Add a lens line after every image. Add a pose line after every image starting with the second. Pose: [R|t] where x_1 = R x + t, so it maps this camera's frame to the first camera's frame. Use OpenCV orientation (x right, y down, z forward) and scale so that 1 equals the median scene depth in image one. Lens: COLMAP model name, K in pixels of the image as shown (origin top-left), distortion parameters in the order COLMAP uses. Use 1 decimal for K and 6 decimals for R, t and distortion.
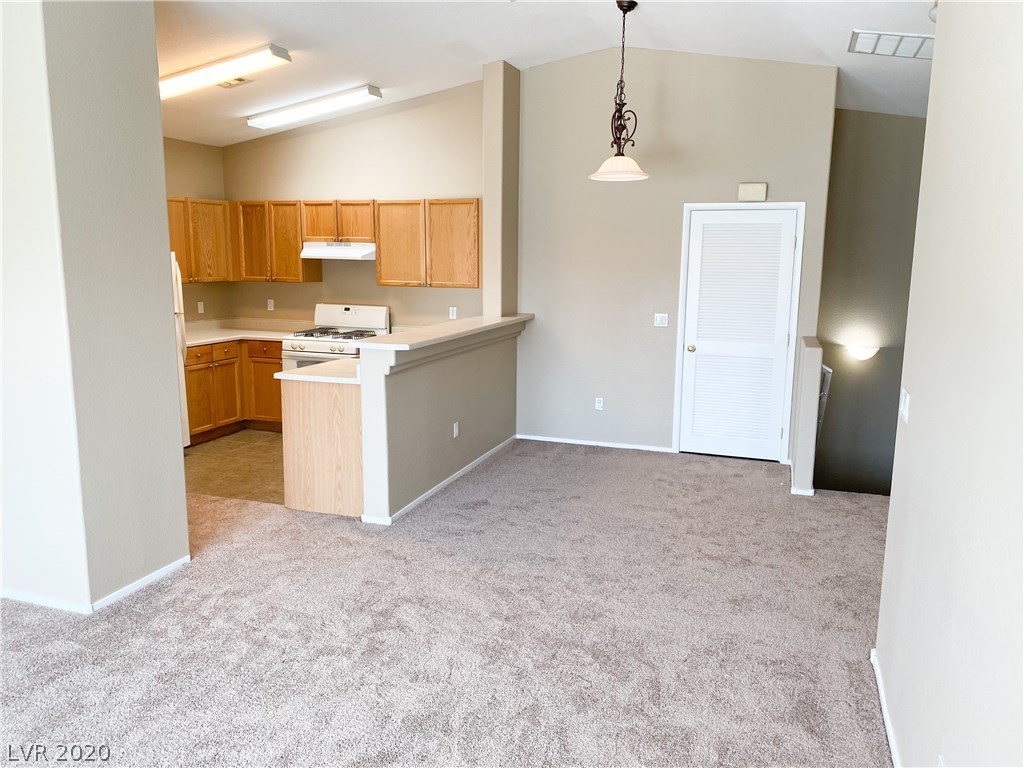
lens RADIAL K [[786.5, 0, 511.8], [0, 786.5, 380.4], [0, 0, 1]] dist [0.039690, -0.030428]
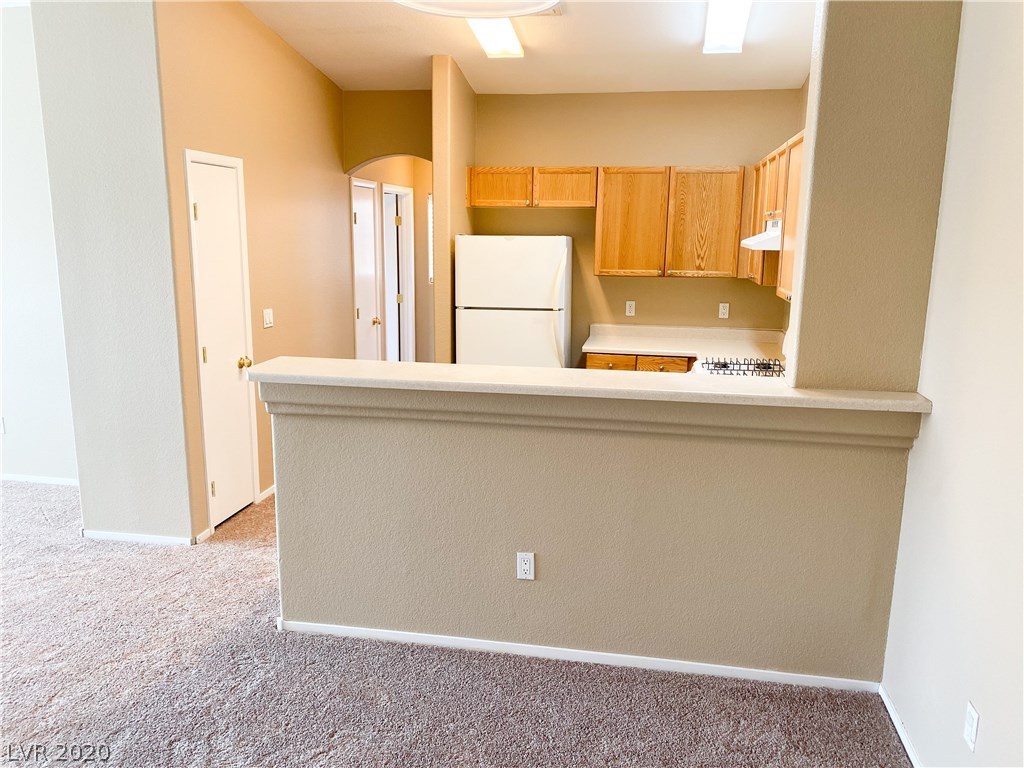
lens RADIAL K [[786.5, 0, 506.1], [0, 786.5, 381.2], [0, 0, 1]] dist [0.039690, -0.030428]
pose [[0.138838, 0.178218, -0.974147, 0.351313], [-0.172115, 0.973046, 0.153486, -0.112949], [0.975244, 0.146356, 0.165770, 0.717183]]
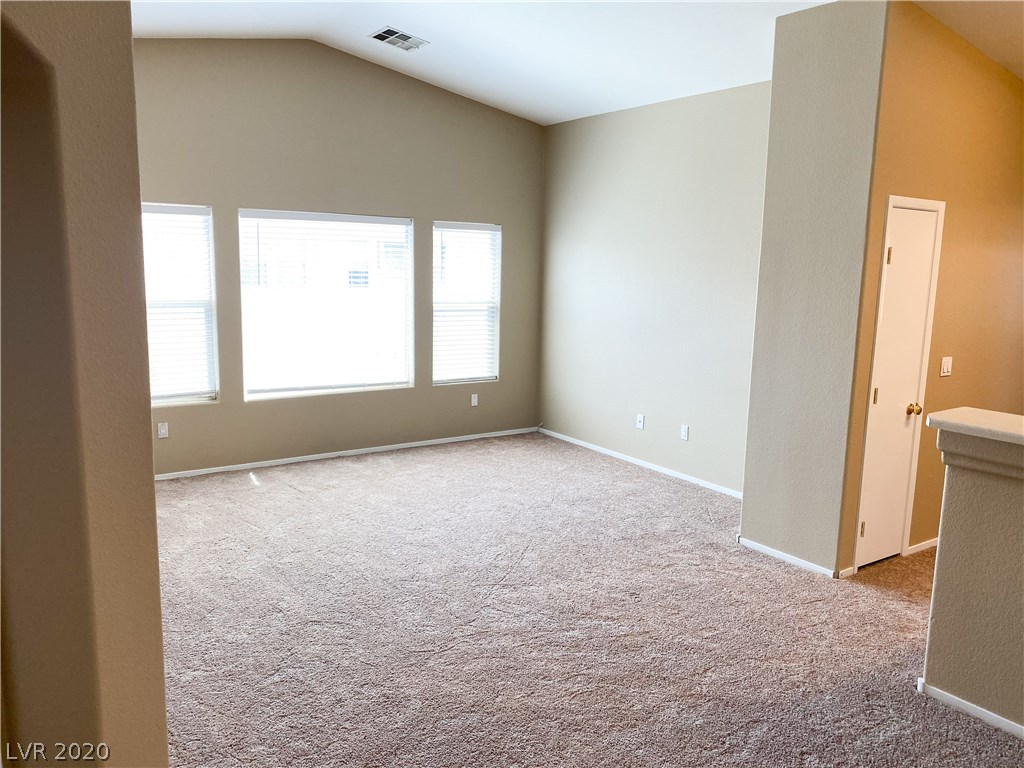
lens RADIAL K [[786.5, 0, 518.2], [0, 786.5, 383.5], [0, 0, 1]] dist [0.039690, -0.030428]
pose [[-0.591341, 0.099068, -0.800314, 0.377927], [-0.164021, 0.956905, 0.239645, -0.110611], [0.789565, 0.272980, -0.549607, 0.705552]]
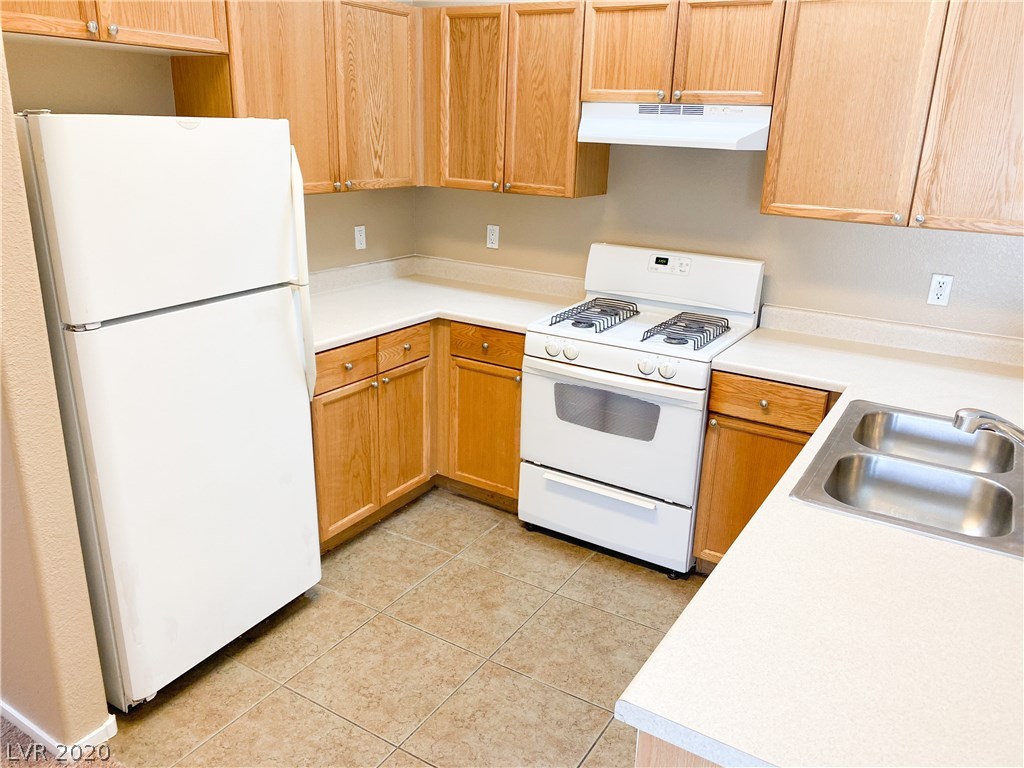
lens RADIAL K [[786.5, 0, 516.5], [0, 786.5, 381.3], [0, 0, 1]] dist [0.039690, -0.030428]
pose [[0.978101, 0.085878, -0.189589, -0.206017], [-0.056948, 0.986570, 0.153090, -0.089582], [0.200190, -0.138941, 0.969855, 0.554594]]
